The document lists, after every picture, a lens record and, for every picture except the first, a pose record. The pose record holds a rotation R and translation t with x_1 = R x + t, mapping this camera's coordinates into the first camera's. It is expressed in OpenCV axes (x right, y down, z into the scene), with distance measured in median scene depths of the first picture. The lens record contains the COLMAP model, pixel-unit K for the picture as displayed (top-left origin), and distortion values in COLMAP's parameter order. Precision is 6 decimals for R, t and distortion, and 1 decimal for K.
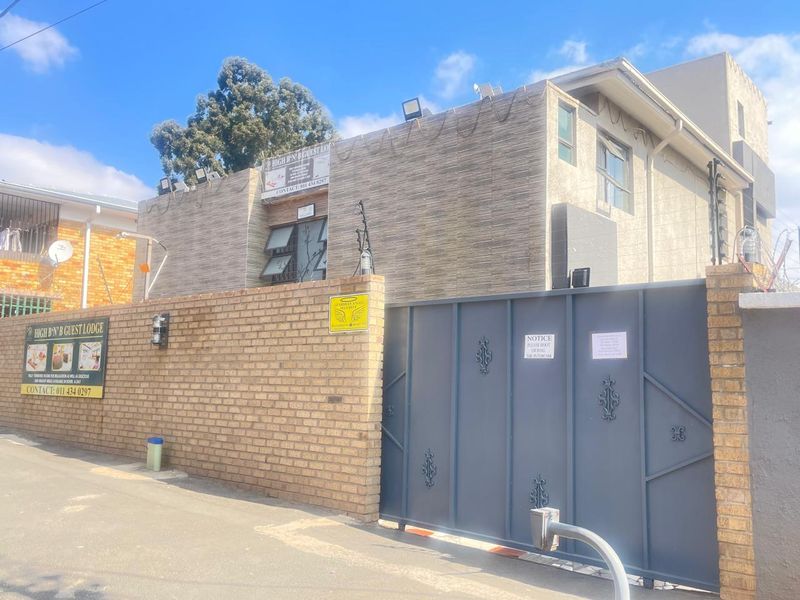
lens RADIAL K [[684.2, 0, 404.7], [0, 684.2, 300.1], [0, 0, 1]] dist [0.131207, -0.165451]
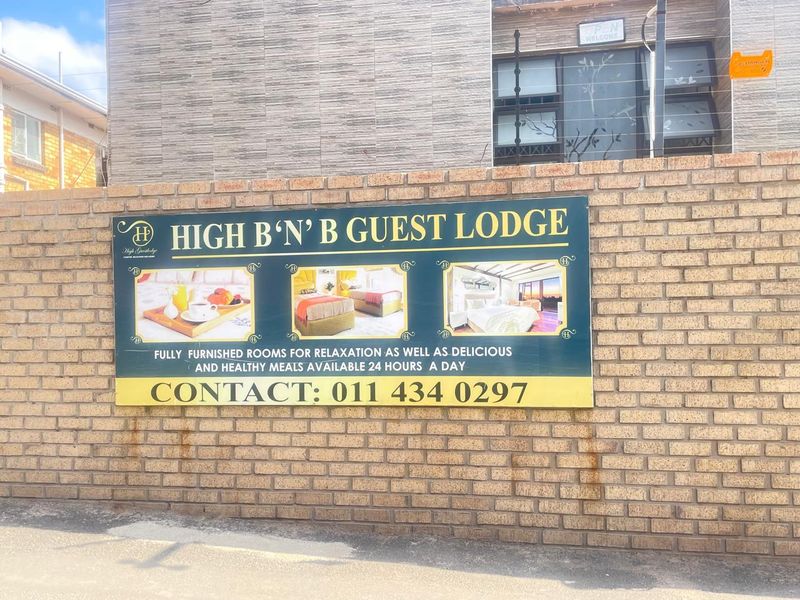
lens RADIAL K [[646.8, 0, 400.0], [0, 646.8, 300.0], [0, 0, 1]] dist [0.097531, -0.131754]
pose [[0.849893, -0.027360, 0.526245, -0.722890], [-0.027001, 0.995078, 0.095341, 0.052423], [-0.526263, -0.095239, 0.844971, 0.776338]]
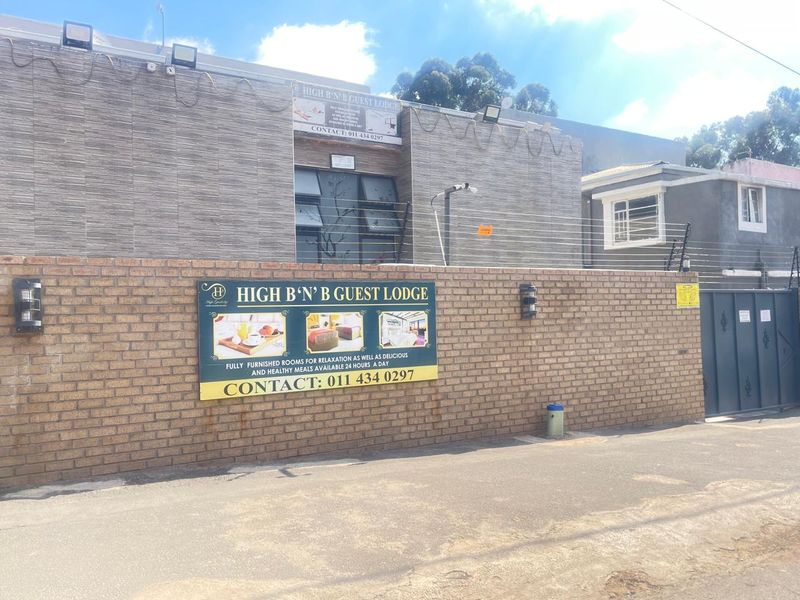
lens RADIAL K [[684.2, 0, 404.7], [0, 684.2, 300.1], [0, 0, 1]] dist [0.131207, -0.165451]
pose [[0.271778, 0.002229, 0.962357, -1.253260], [-0.079977, 0.996590, 0.020278, 0.034340], [-0.959031, -0.082478, 0.271030, 0.841789]]
